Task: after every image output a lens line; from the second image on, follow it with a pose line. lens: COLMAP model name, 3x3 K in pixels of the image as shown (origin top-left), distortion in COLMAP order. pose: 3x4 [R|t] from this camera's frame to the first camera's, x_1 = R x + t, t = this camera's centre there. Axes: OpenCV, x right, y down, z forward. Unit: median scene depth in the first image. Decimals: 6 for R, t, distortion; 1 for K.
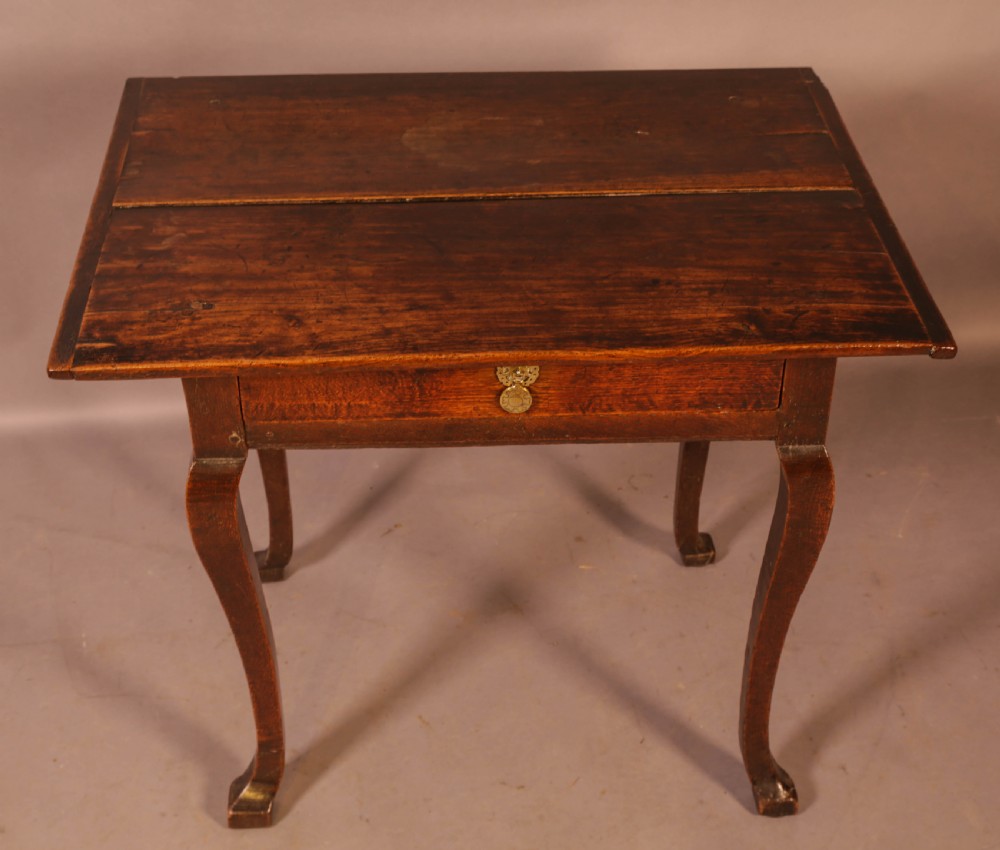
lens RADIAL K [[1584.7, 0, 524.2], [0, 1584.7, 424.4], [0, 0, 1]] dist [0.077305, 0.094881]
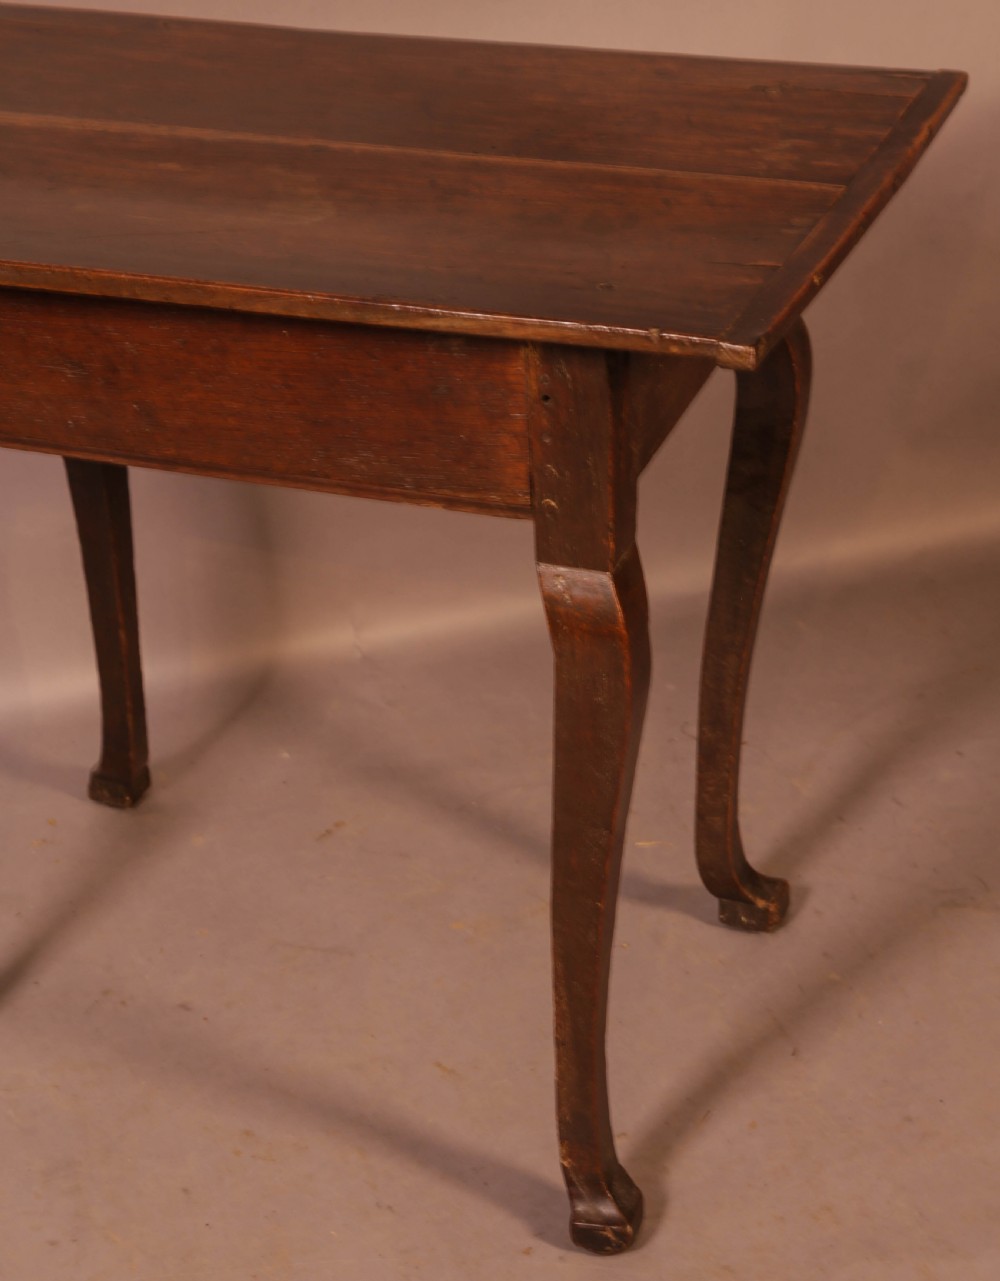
lens RADIAL K [[2390.9, 0, 542.9], [0, 2390.9, 736.0], [0, 0, 1]] dist [0.156961, -0.020344]
pose [[-0.914825, -0.203474, 0.348847, -0.557945], [0.244246, 0.409156, 0.879167, -0.970264], [-0.321621, 0.889488, -0.324609, 1.641960]]
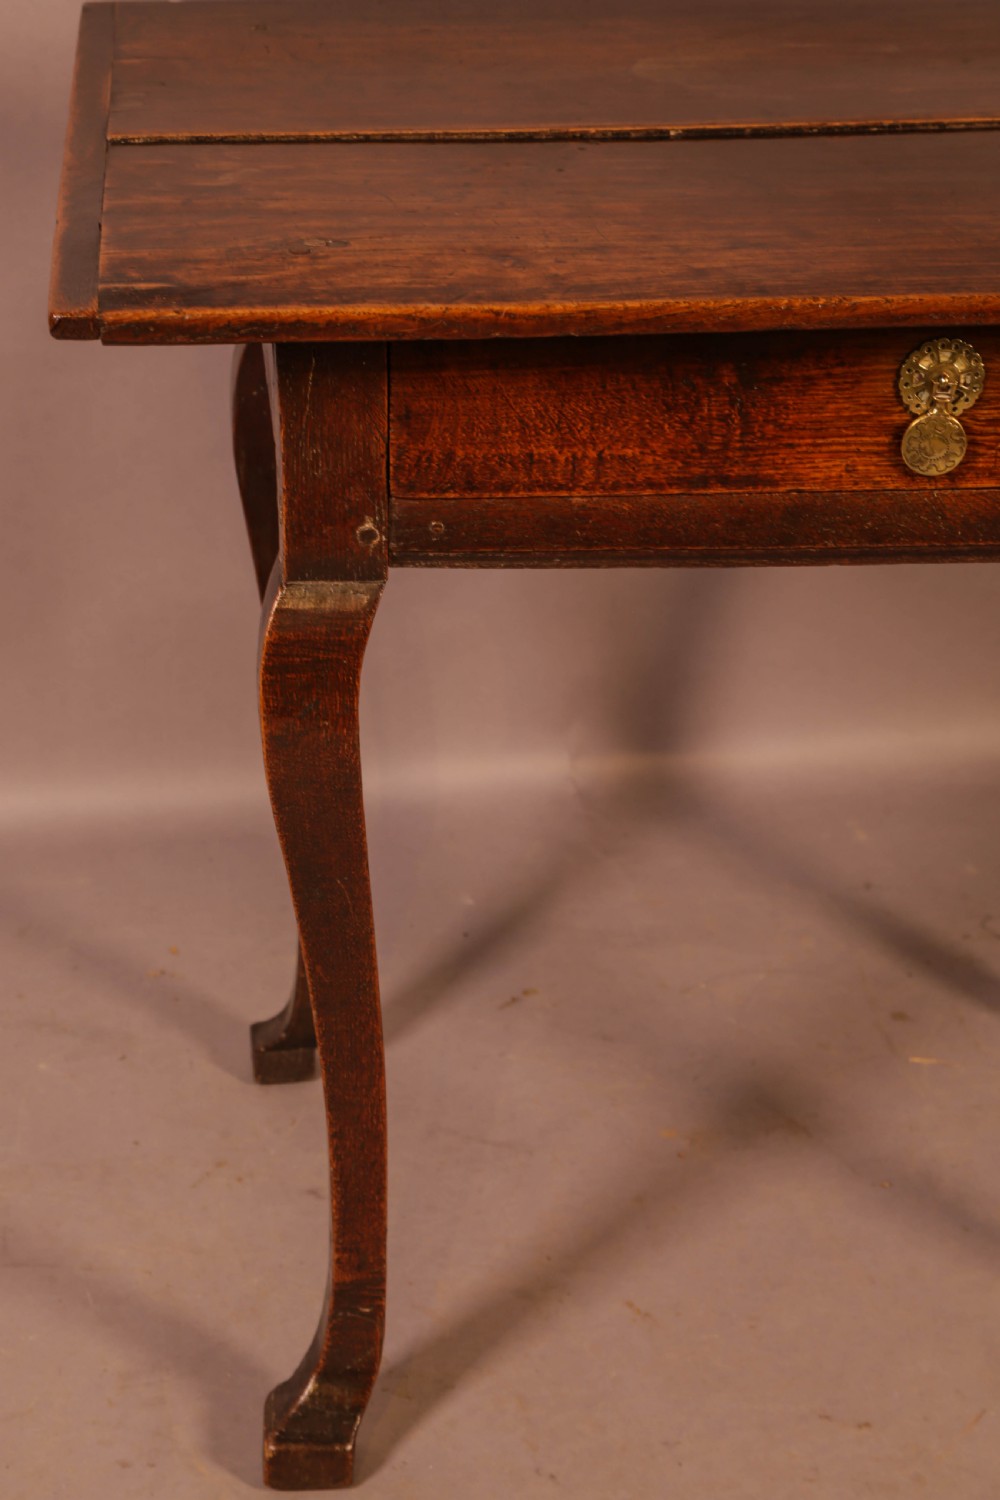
lens RADIAL K [[3095.1, 0, 433.9], [0, 3095.1, 755.1], [0, 0, 1]] dist [0.249658, 0.144113]
pose [[0.999971, -0.005717, -0.005094, -0.158925], [0.004639, 0.981602, -0.190882, 0.268675], [0.006091, 0.190853, 0.981600, 0.051057]]
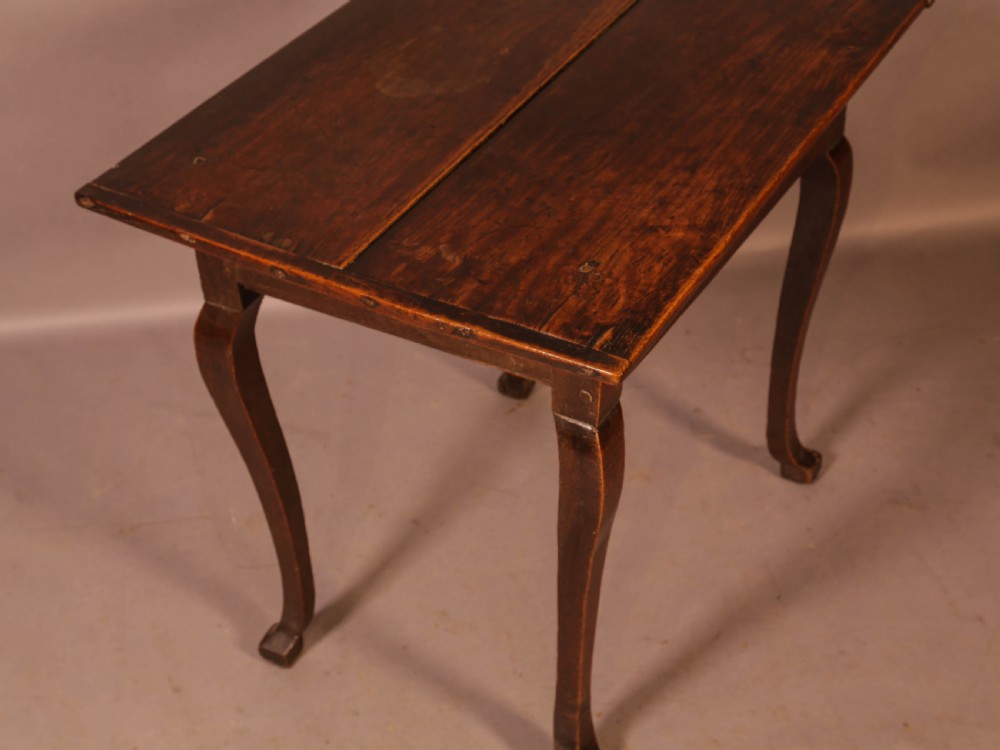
lens RADIAL K [[1597.3, 0, 500.0], [0, 1597.3, 375.0], [0, 0, 1]] dist [0.142457, 0.071010]
pose [[0.559410, -0.535661, 0.632556, -0.858904], [0.522710, 0.820242, 0.232331, -0.267179], [-0.643300, 0.200675, 0.738847, 0.319741]]
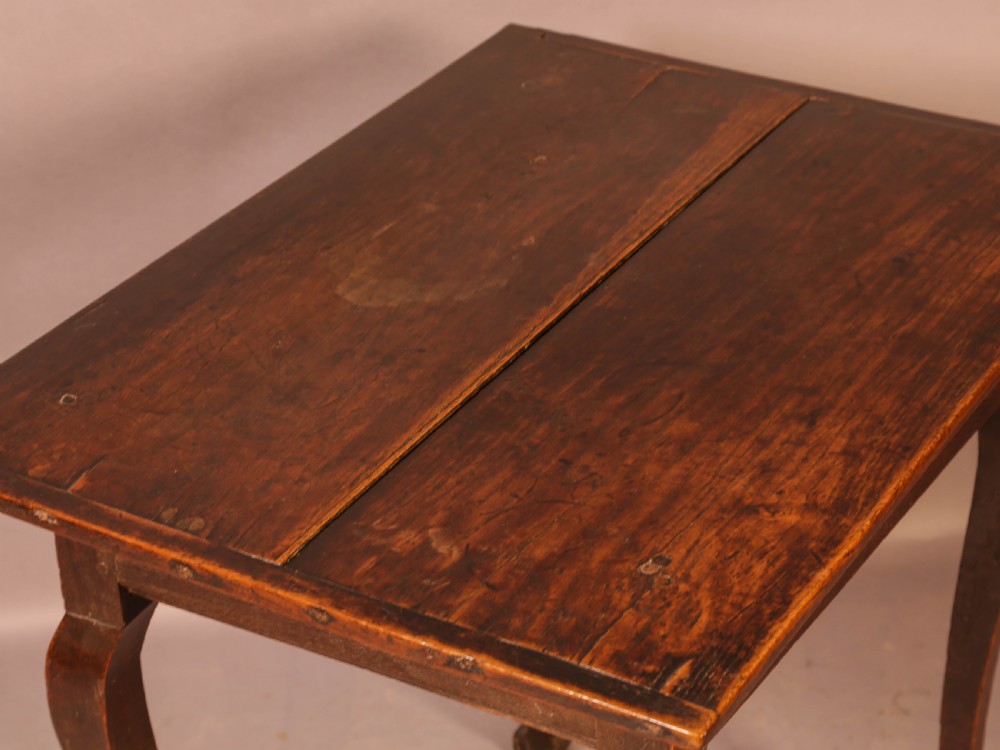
lens RADIAL K [[2483.7, 0, 500.0], [0, 2483.7, 375.0], [0, 0, 1]] dist [0.361587, 0.202885]
pose [[0.569434, -0.437832, 0.695735, -0.875081], [0.514150, 0.850071, 0.114143, -0.277434], [-0.641400, 0.292716, 0.709171, 0.299264]]
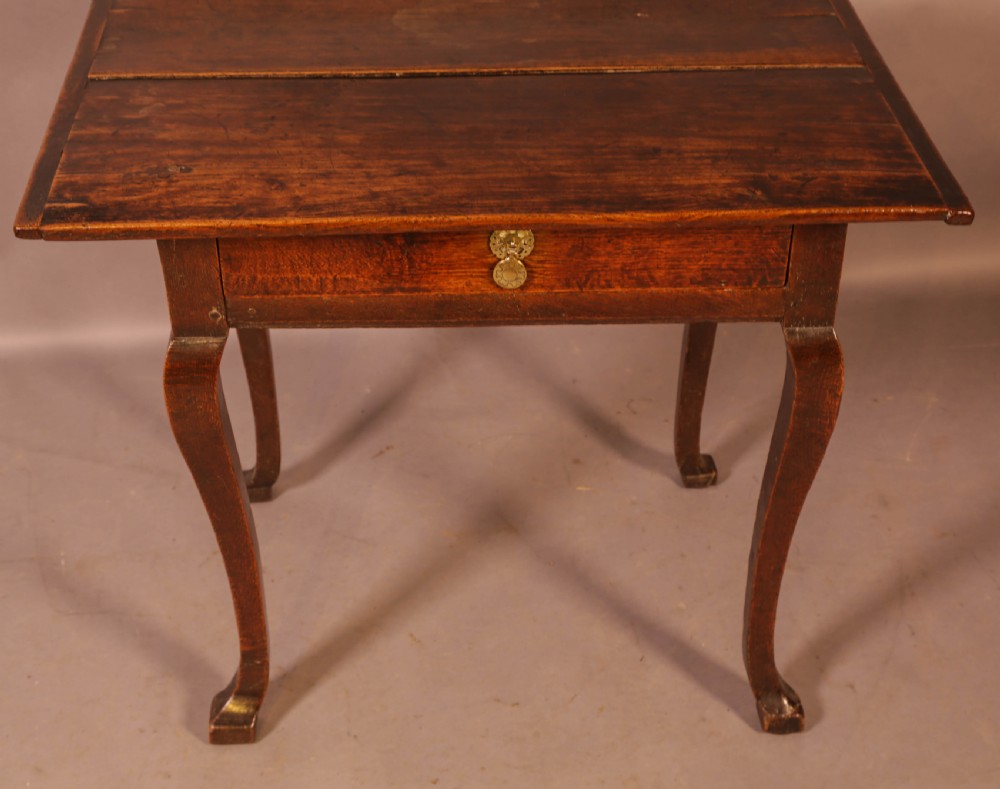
lens RADIAL K [[1579.8, 0, 523.3], [0, 1579.8, 394.1], [0, 0, 1]] dist [0.109000, 0.082897]
pose [[0.999999, 0.001262, 0.000113, 0.002792], [-0.001259, 0.999821, -0.018853, 0.075084], [-0.000137, 0.018852, 0.999822, 0.049557]]
